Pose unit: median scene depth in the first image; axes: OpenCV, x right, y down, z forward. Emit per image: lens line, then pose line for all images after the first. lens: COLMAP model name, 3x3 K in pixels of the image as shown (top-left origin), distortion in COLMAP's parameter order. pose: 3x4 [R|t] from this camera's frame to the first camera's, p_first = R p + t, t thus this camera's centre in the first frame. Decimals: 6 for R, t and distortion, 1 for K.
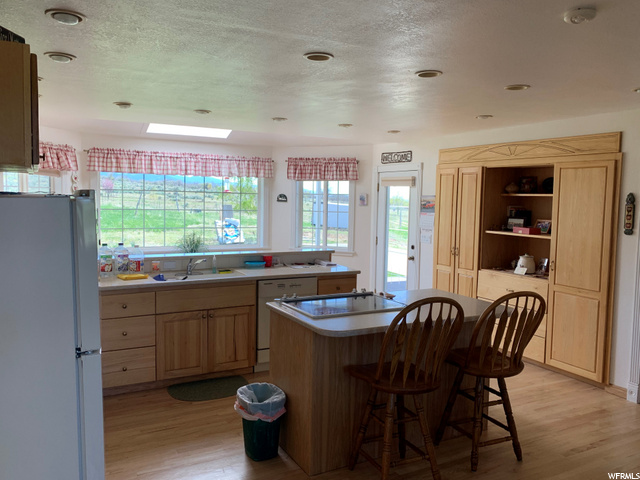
lens RADIAL K [[528.6, 0, 320.0], [0, 528.6, 240.0], [0, 0, 1]] dist [0.138893, -0.249243]
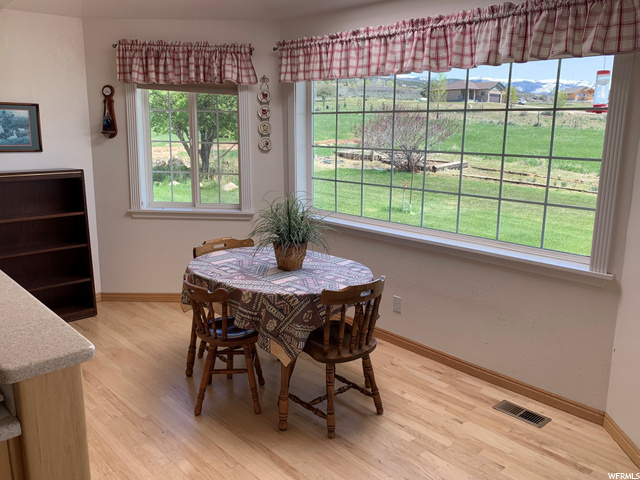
lens RADIAL K [[528.6, 0, 320.0], [0, 528.6, 240.0], [0, 0, 1]] dist [0.138893, -0.249243]
pose [[0.263626, 0.187027, -0.946320, 0.188091], [-0.081445, 0.981837, 0.171357, -0.054032], [0.961180, 0.031899, 0.274070, 0.807041]]
